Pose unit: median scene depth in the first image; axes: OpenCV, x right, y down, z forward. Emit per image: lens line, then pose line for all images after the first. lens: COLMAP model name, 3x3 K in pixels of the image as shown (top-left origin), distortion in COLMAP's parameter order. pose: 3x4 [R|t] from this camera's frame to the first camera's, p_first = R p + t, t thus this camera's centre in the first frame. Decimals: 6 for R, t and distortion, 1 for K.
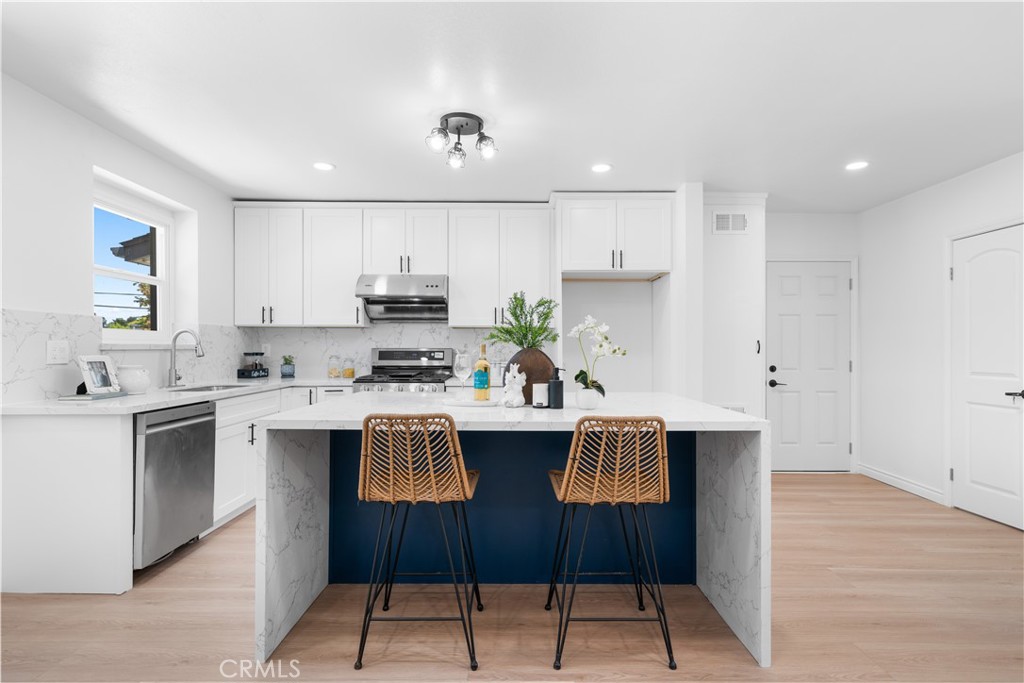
lens RADIAL K [[508.2, 0, 513.6], [0, 508.2, 346.2], [0, 0, 1]] dist [0.000210, 0.000022]
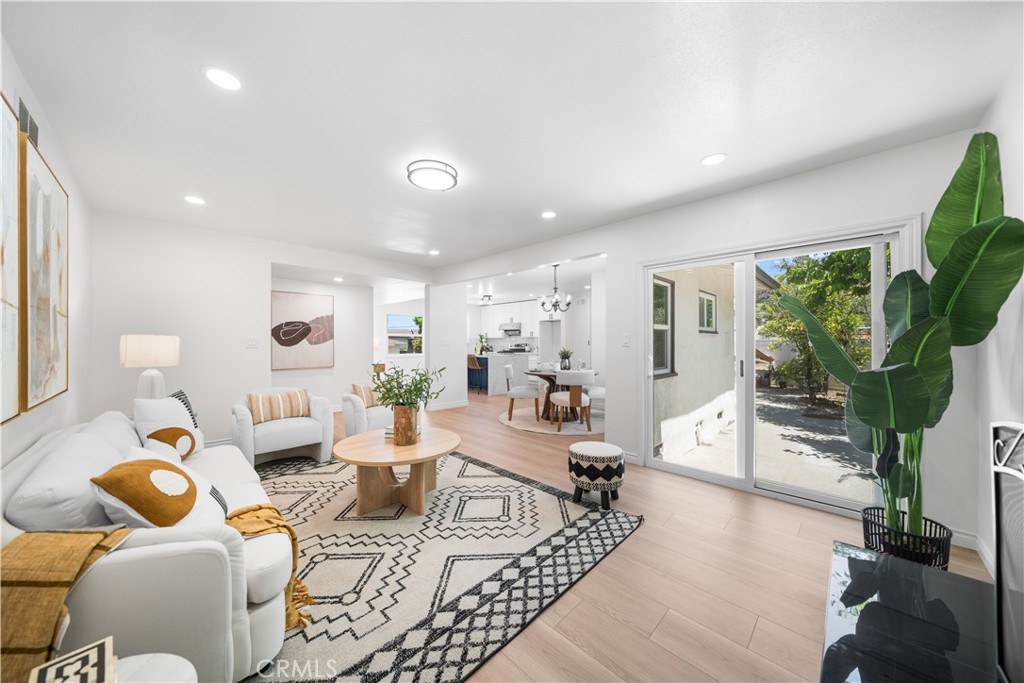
lens RADIAL K [[348.6, 0, 509.6], [0, 348.6, 345.1], [0, 0, 1]] dist [-0.002221, -0.000104]
pose [[0.702533, -0.001466, -0.711649, 1.610060], [0.006536, 0.999969, 0.004392, 0.002129], [0.711621, -0.007737, 0.702521, -0.773446]]
